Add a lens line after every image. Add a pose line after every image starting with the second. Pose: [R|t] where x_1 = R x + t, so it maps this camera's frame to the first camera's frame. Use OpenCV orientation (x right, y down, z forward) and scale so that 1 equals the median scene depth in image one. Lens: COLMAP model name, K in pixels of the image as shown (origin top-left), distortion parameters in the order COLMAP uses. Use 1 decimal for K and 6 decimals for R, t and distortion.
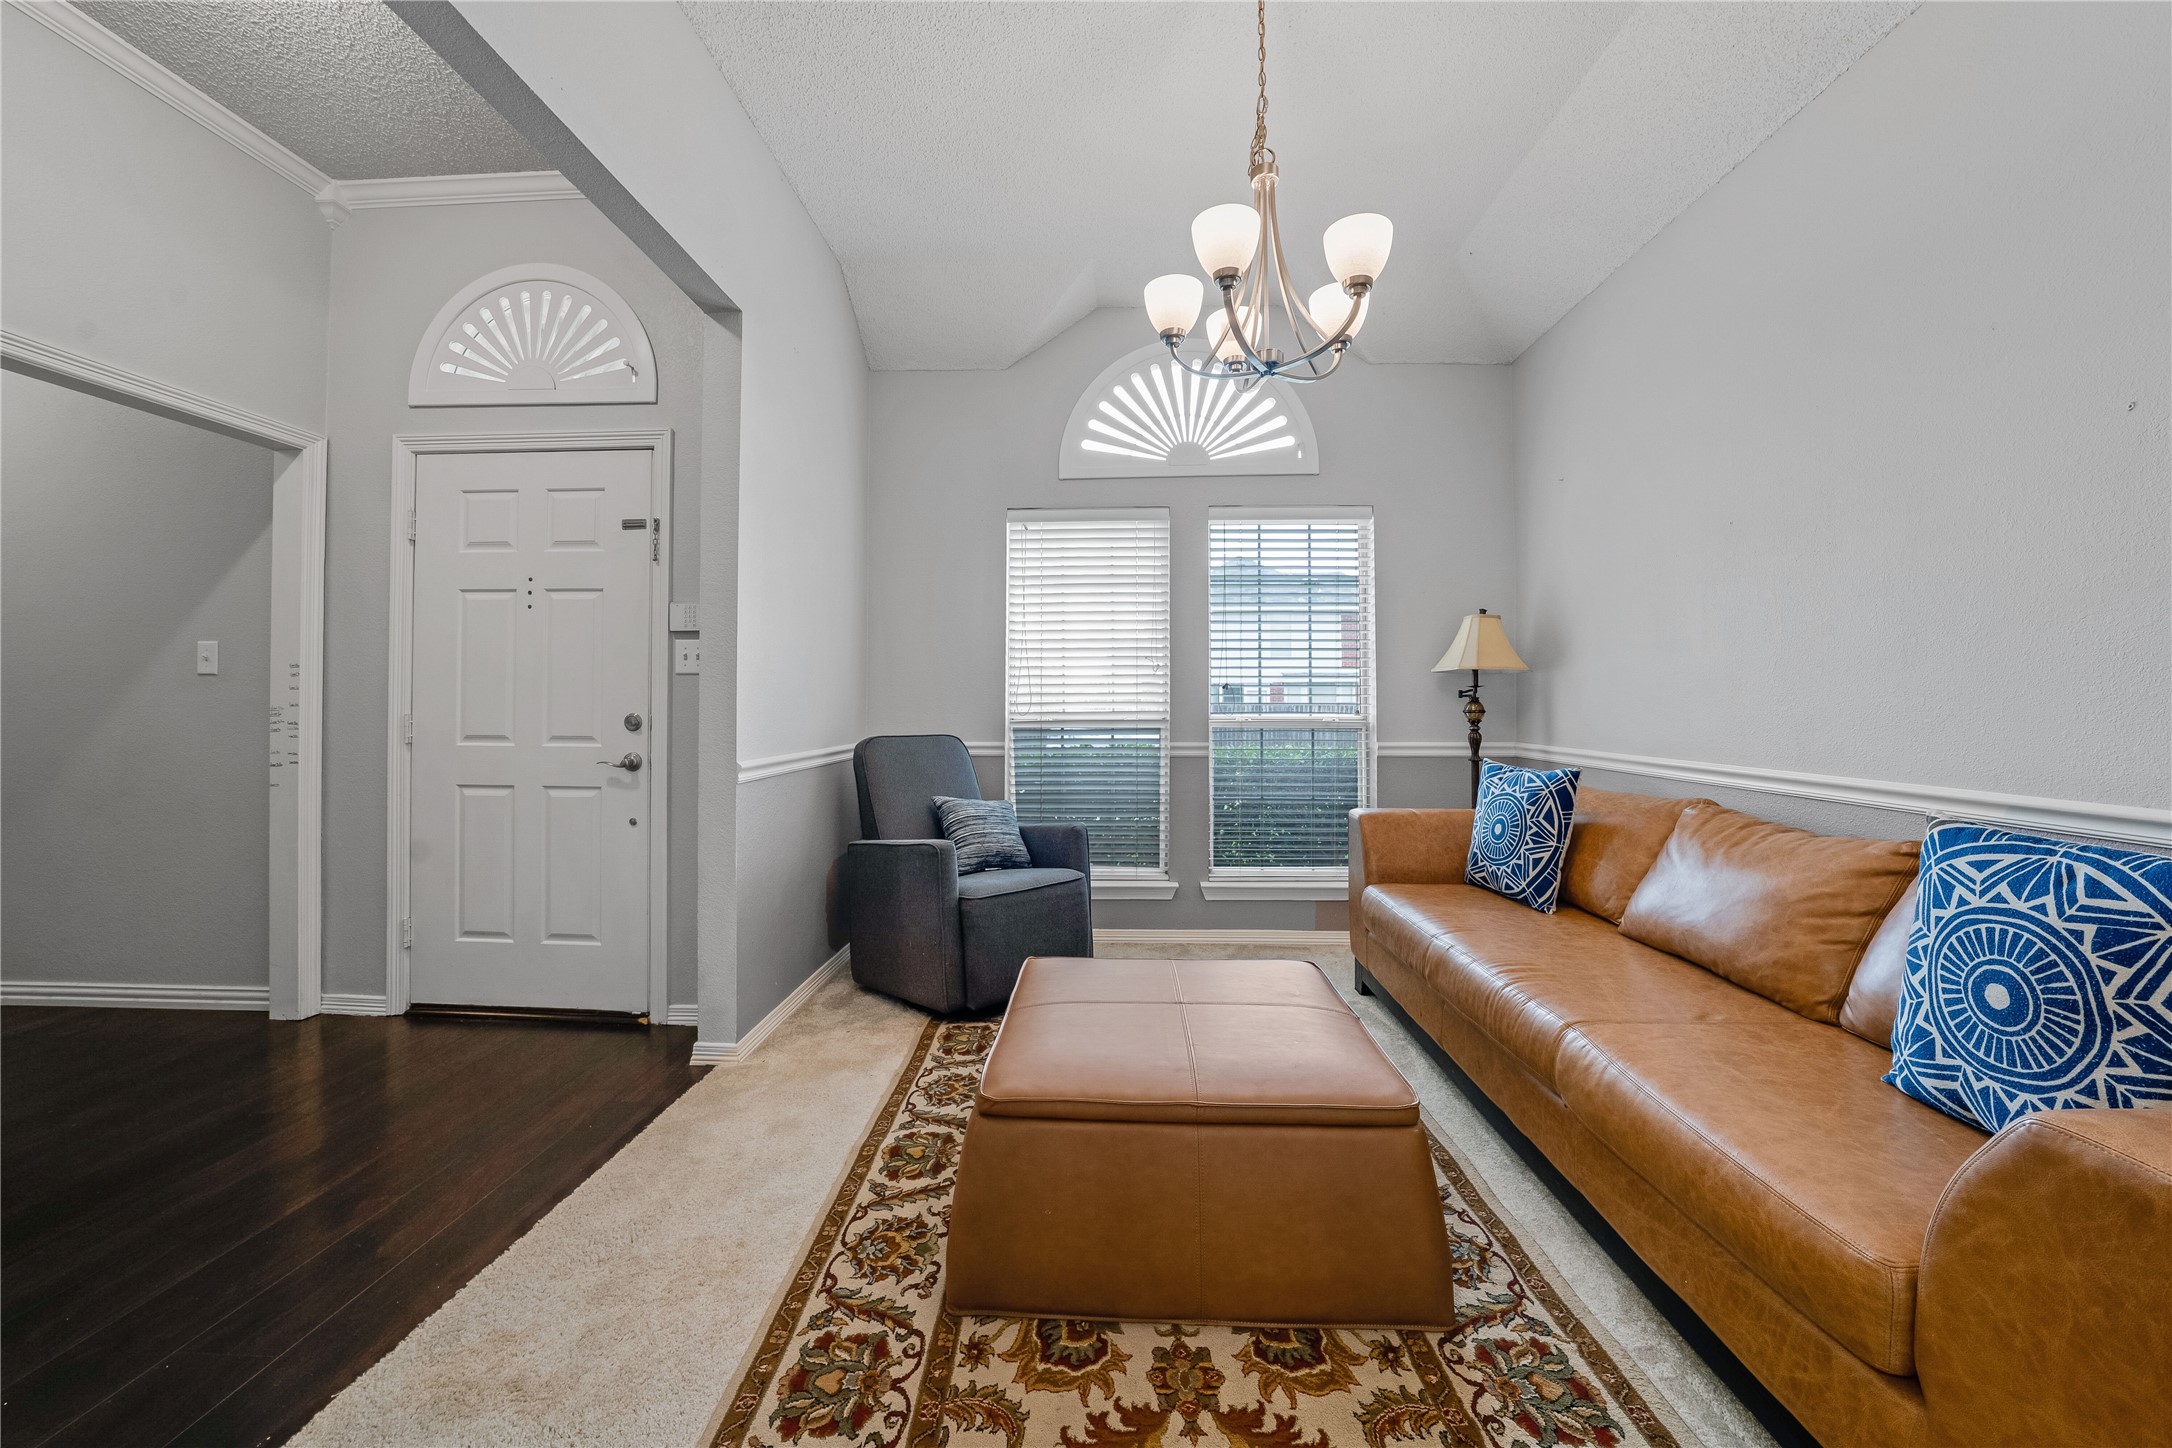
lens RADIAL K [[806.6, 0, 1049.8], [0, 806.6, 708.5], [0, 0, 1]] dist [-0.029591, 0.005542]
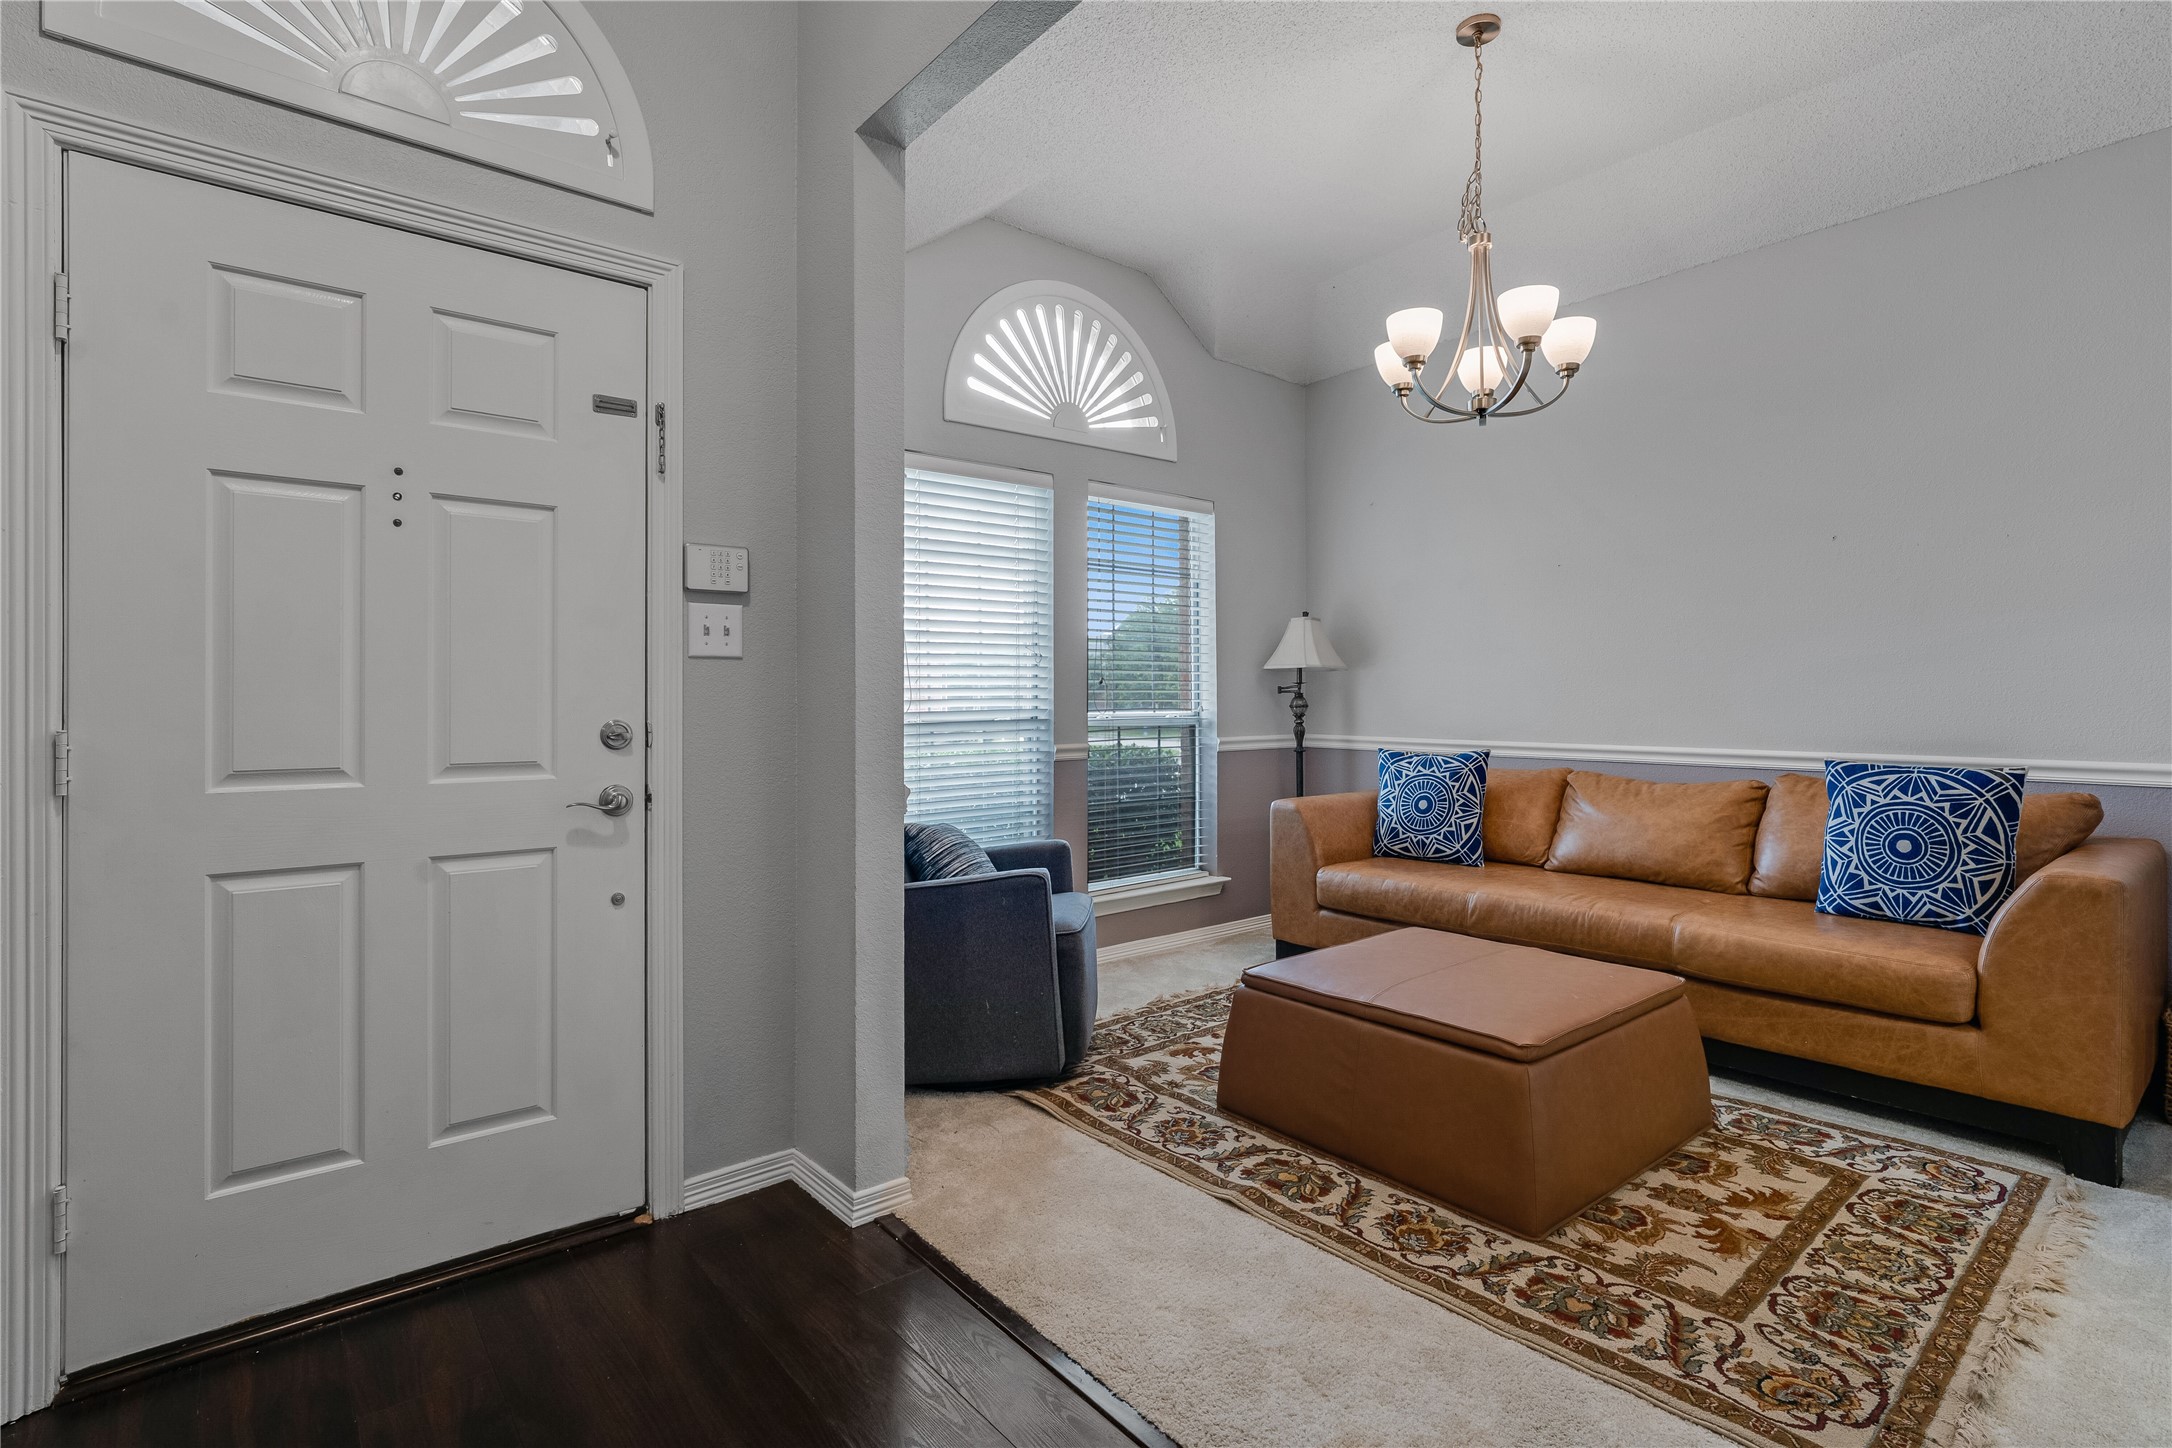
lens RADIAL K [[1066.0, 0, 1086.0], [0, 1066.0, 724.0], [0, 0, 1]] dist [-0.005079, 0.000651]
pose [[0.732006, -0.019958, 0.681006, -1.646953], [0.008670, 0.999763, 0.019982, -0.008614], [-0.681244, -0.008723, 0.732005, 0.345844]]
